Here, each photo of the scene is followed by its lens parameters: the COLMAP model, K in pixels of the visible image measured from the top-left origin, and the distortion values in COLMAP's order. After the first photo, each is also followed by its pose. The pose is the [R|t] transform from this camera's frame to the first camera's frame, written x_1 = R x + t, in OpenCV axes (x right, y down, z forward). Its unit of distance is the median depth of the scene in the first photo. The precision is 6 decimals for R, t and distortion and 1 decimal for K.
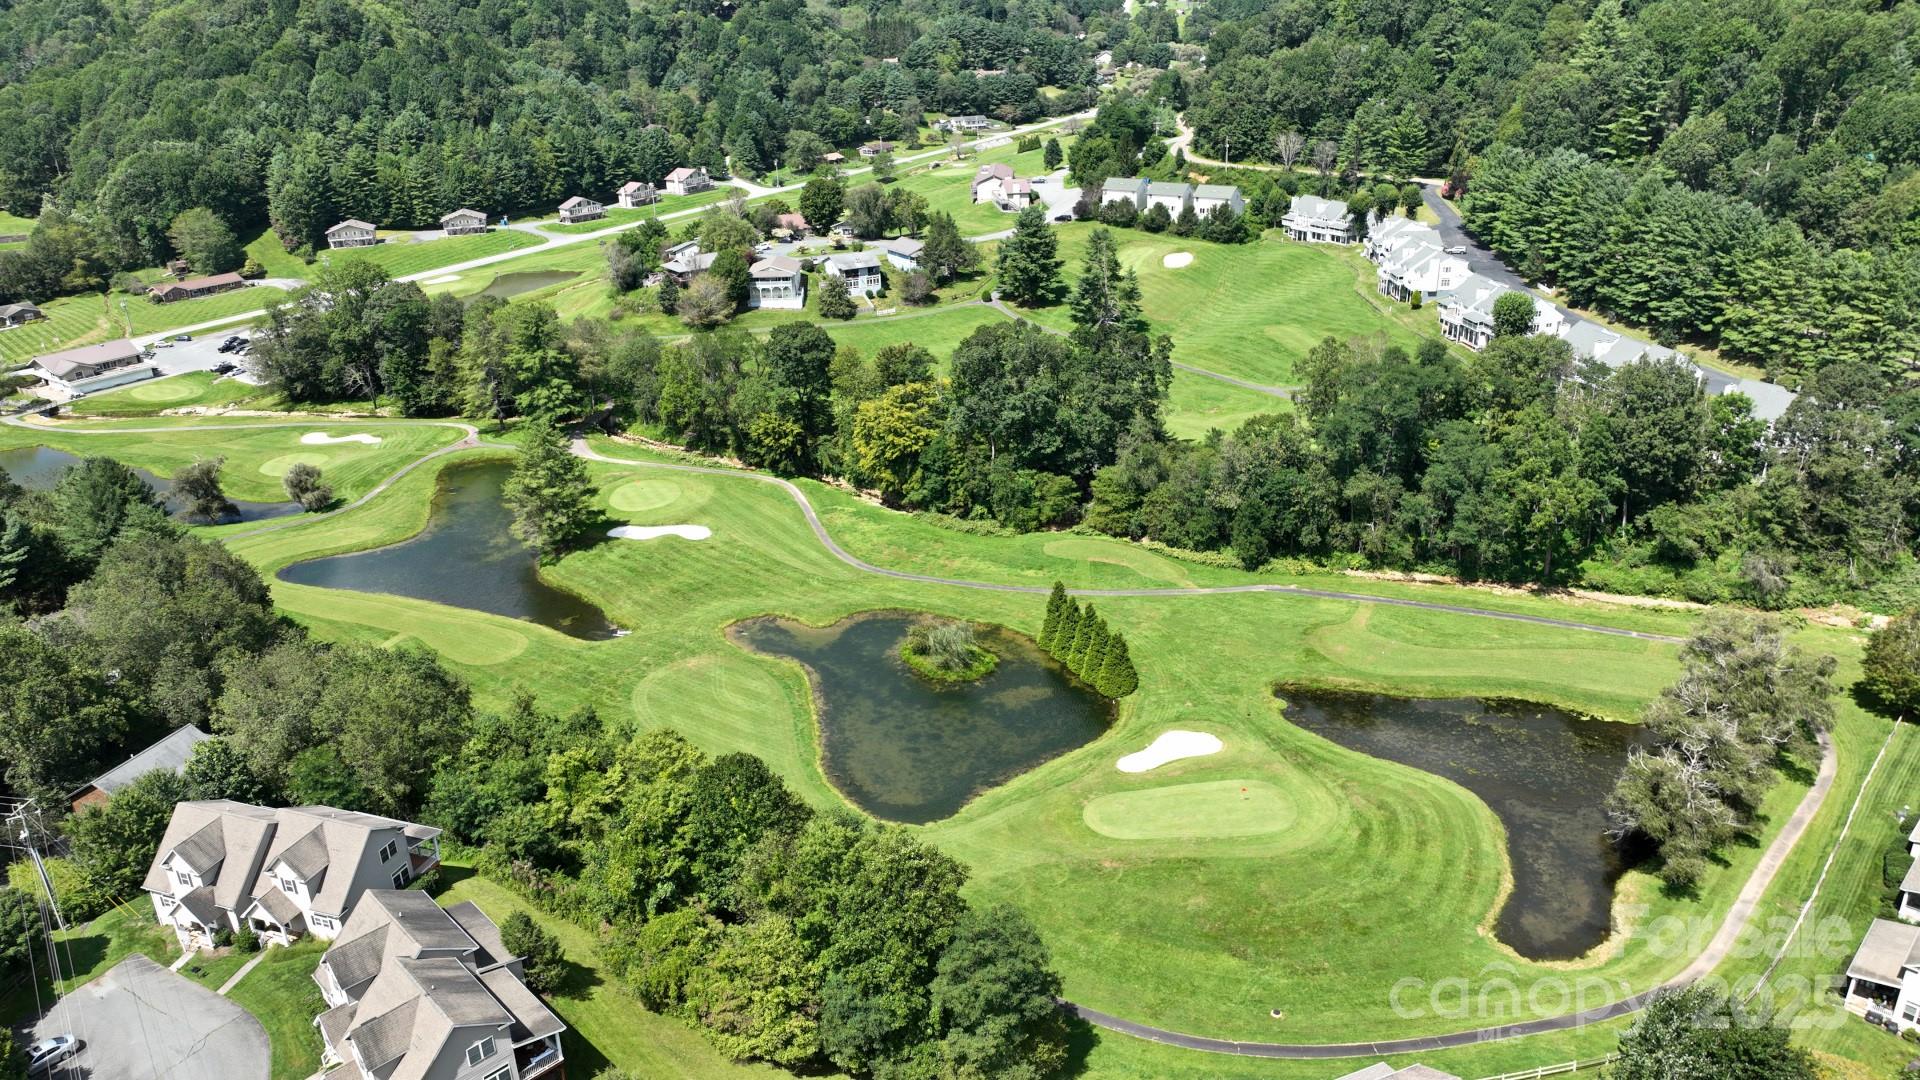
lens RADIAL K [[1352.3, 0, 960.0], [0, 1352.3, 540.0], [0, 0, 1]] dist [-0.003008, 0.021019]
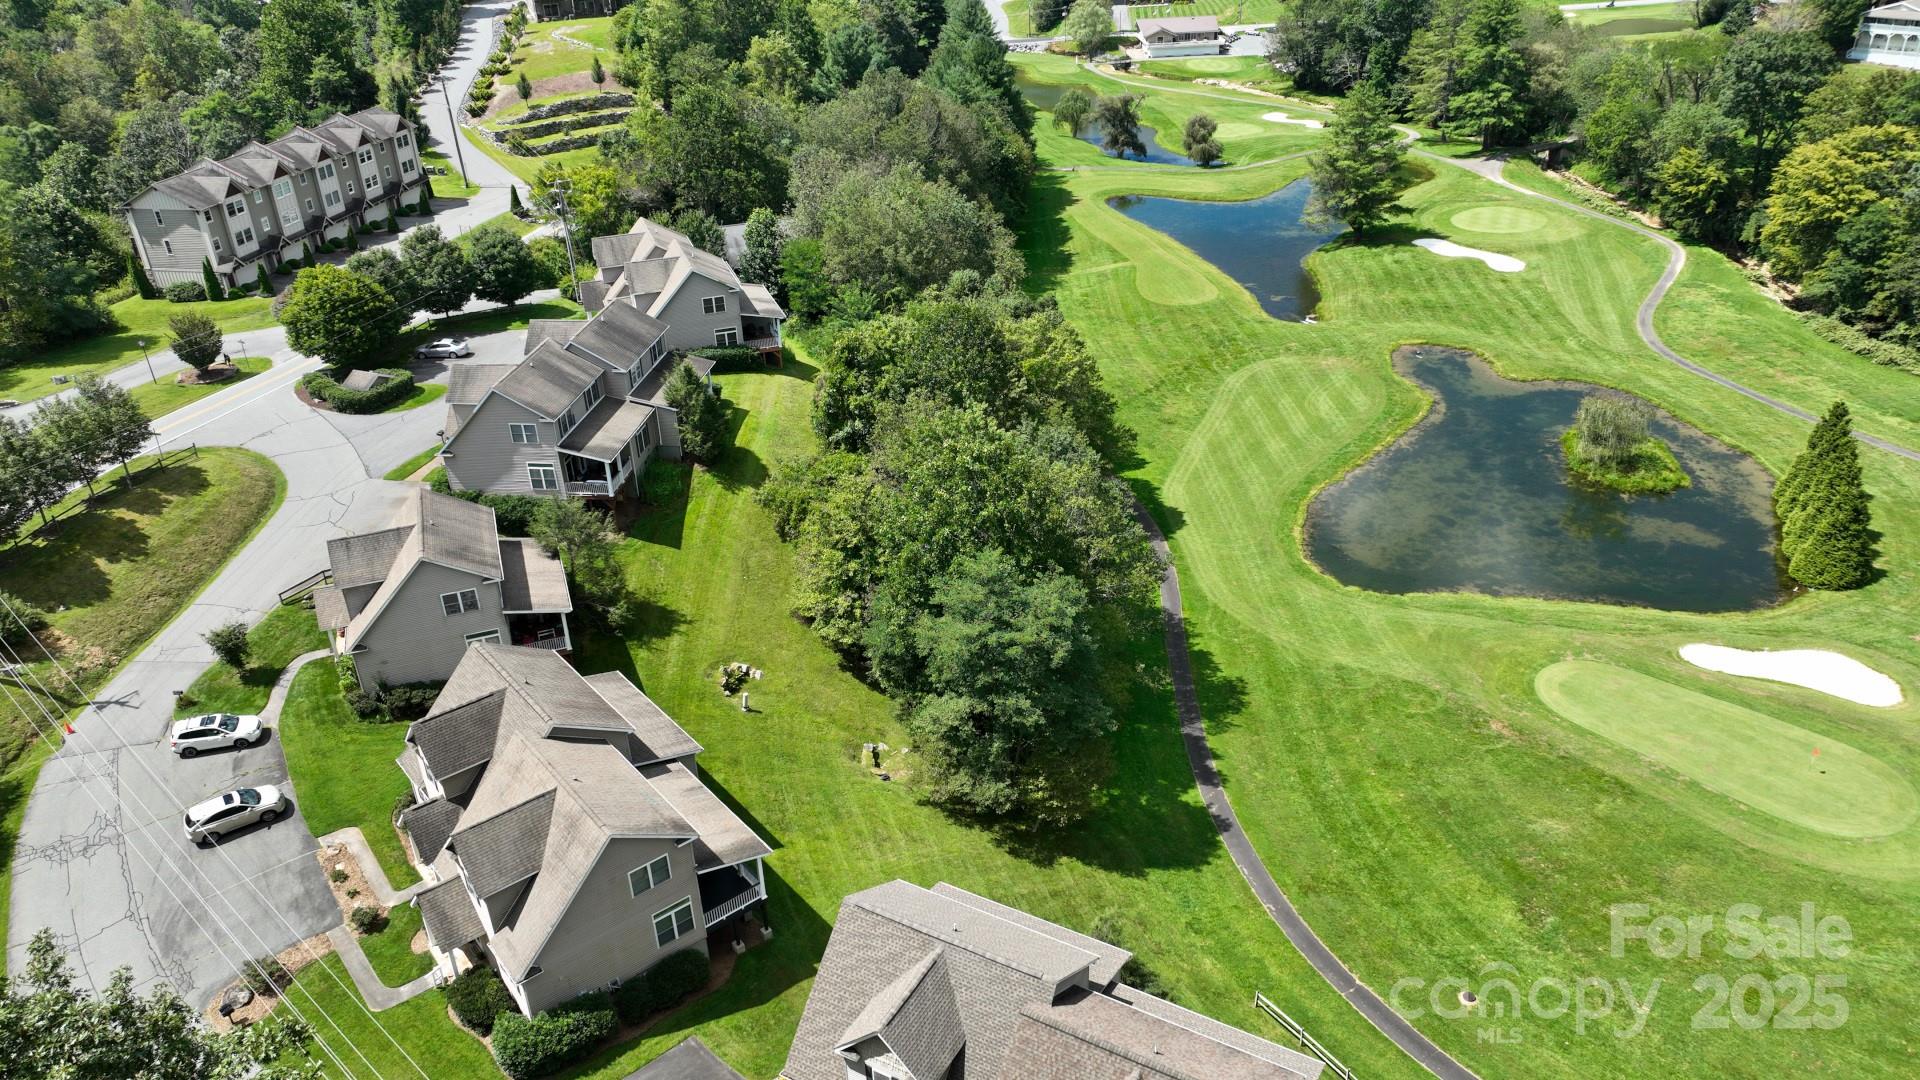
lens RADIAL K [[1352.3, 0, 960.0], [0, 1352.3, 540.0], [0, 0, 1]] dist [-0.003008, 0.021019]
pose [[0.622083, 0.380823, -0.684096, 0.202782], [-0.294916, 0.923358, 0.245834, 0.041331], [0.725285, 0.048822, 0.686716, 0.204125]]
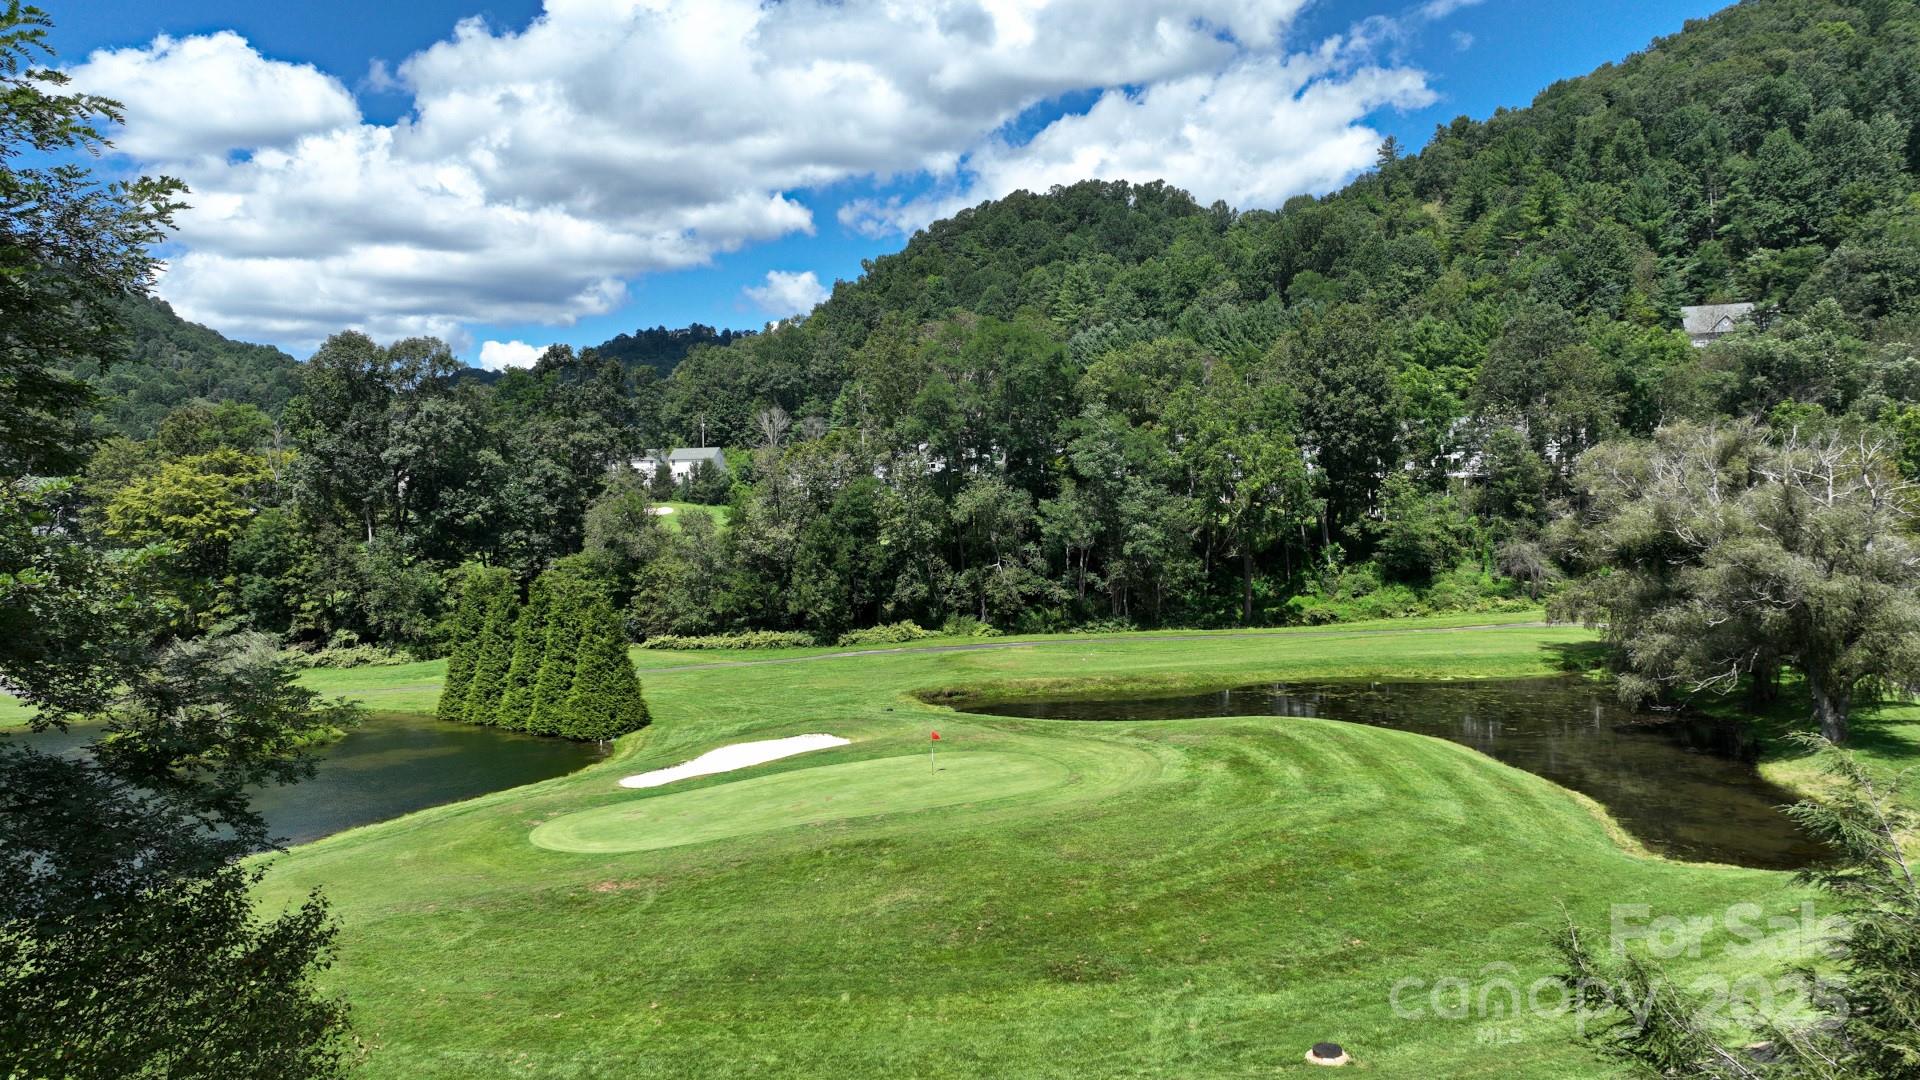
lens RADIAL K [[1352.3, 0, 960.0], [0, 1352.3, 540.0], [0, 0, 1]] dist [-0.003008, 0.021019]
pose [[0.925880, -0.006270, 0.377765, 0.037071], [0.146334, 0.927771, -0.343258, 0.161879], [-0.348327, 0.373096, 0.859923, 0.370879]]
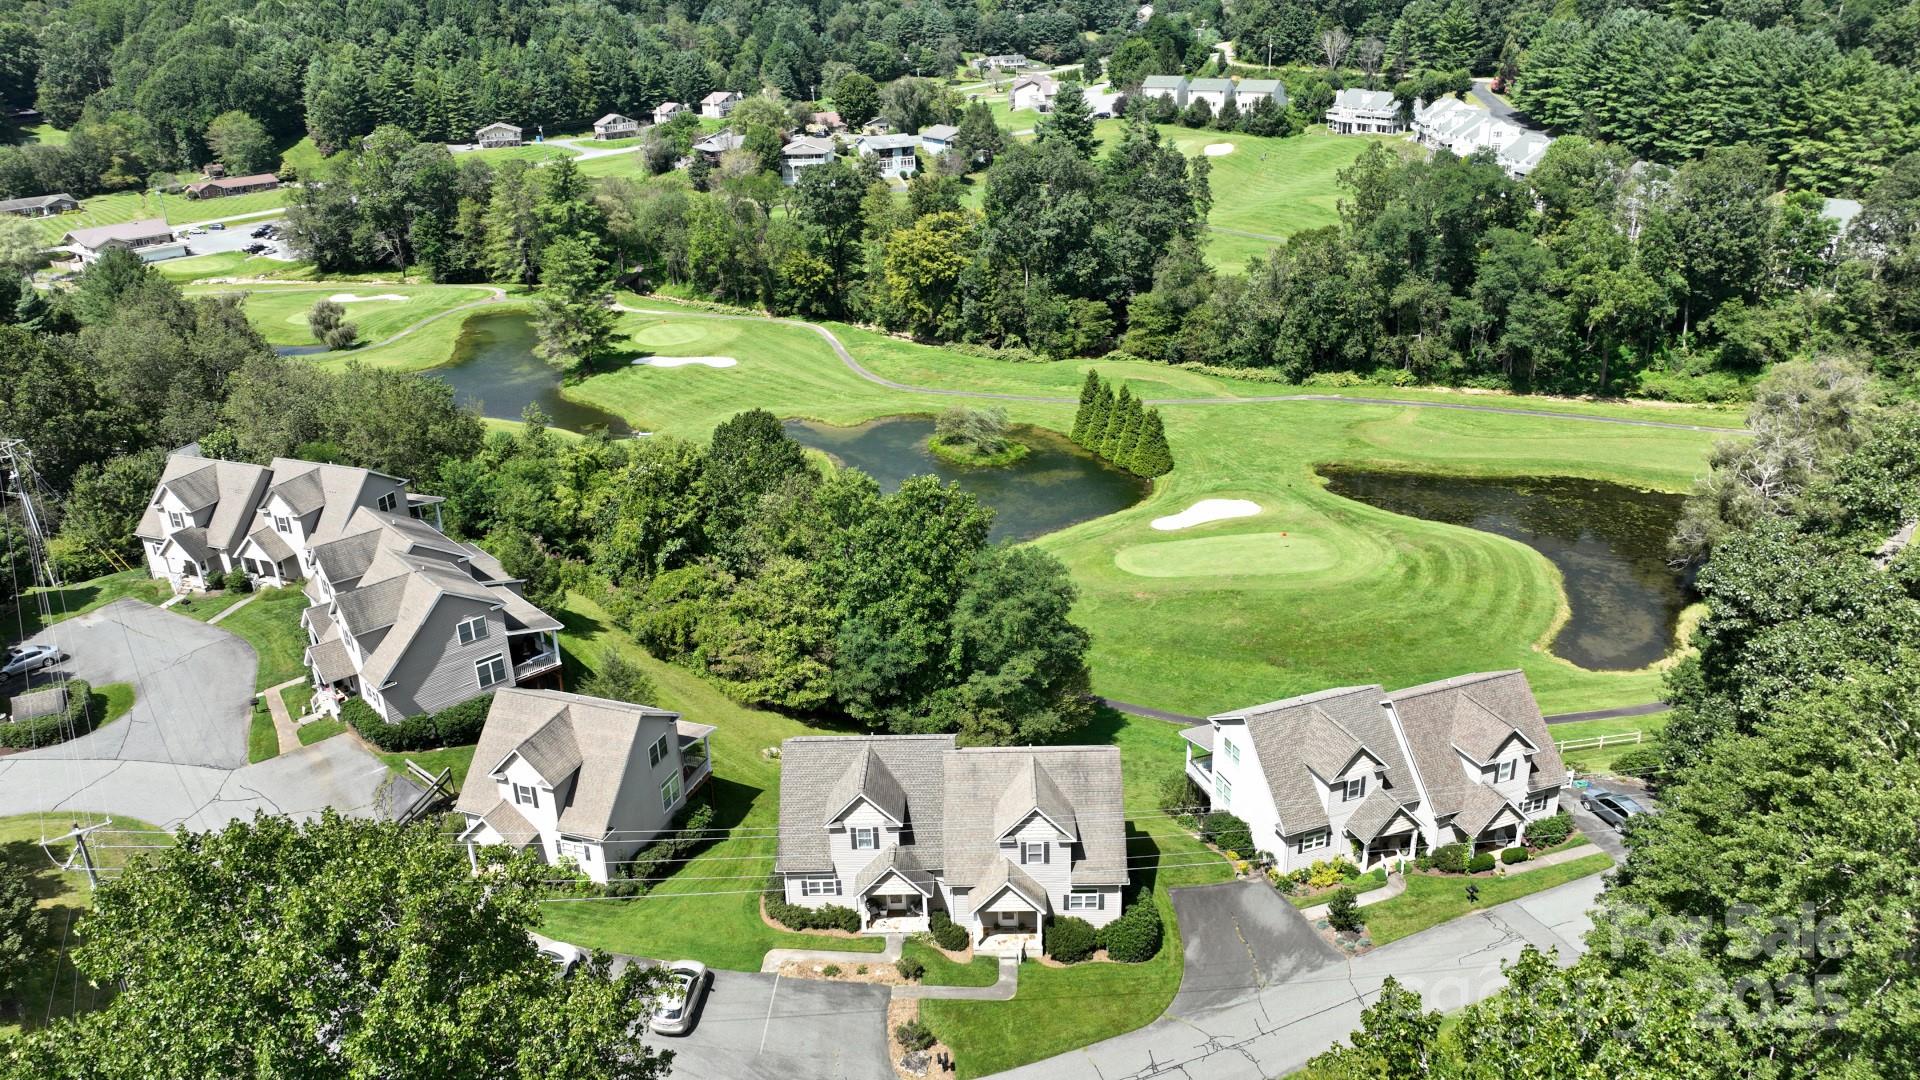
lens RADIAL K [[1351.0, 0, 960.0], [0, 1351.0, 540.0], [0, 0, 1]] dist [0.003933, 0.009471]
pose [[0.999601, 0.012039, -0.025542, 0.003357], [-0.012037, 0.999928, 0.000239, 0.113973], [0.025543, 0.000069, 0.999674, 0.024114]]
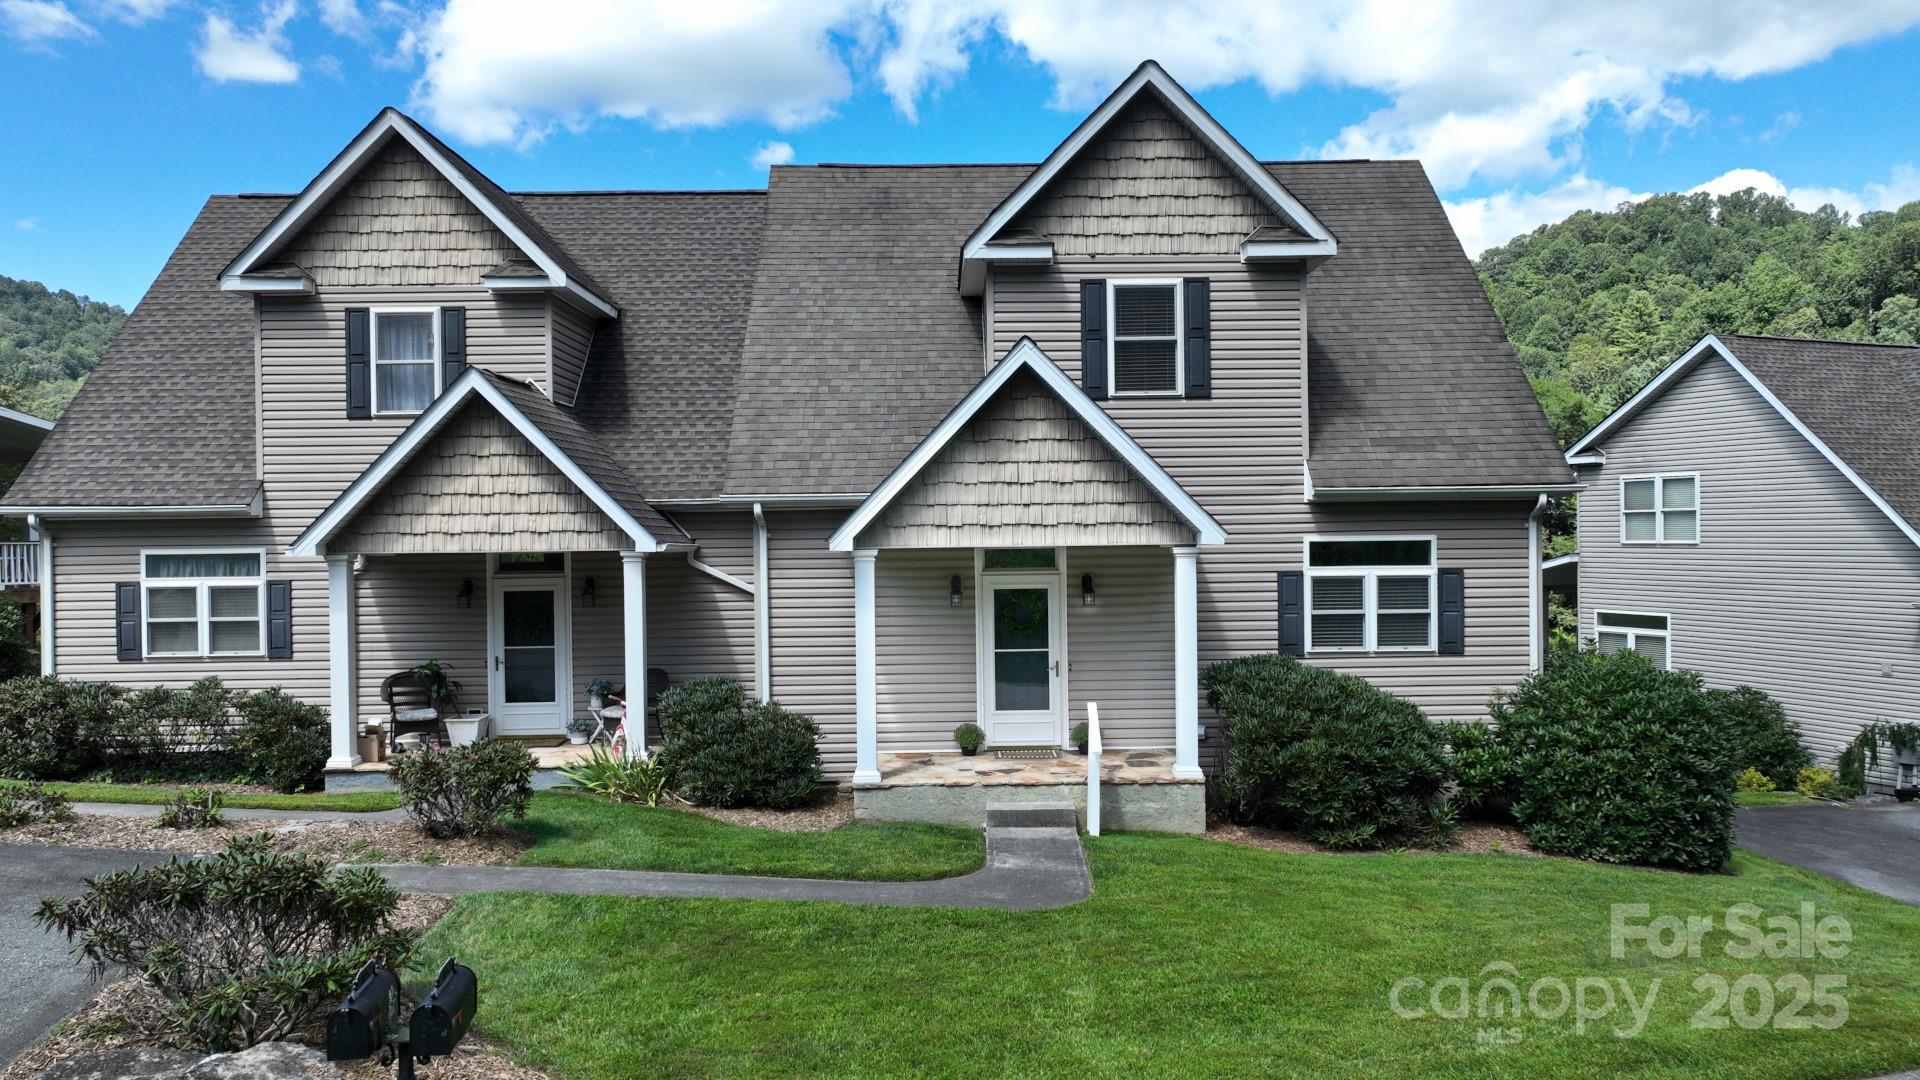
lens RADIAL K [[1352.3, 0, 960.0], [0, 1352.3, 540.0], [0, 0, 1]] dist [-0.003008, 0.021019]
pose [[0.999872, 0.015338, -0.004652, 0.004582], [-0.015938, 0.920748, -0.389831, 0.211814], [-0.001696, 0.389856, 0.920874, 0.252978]]
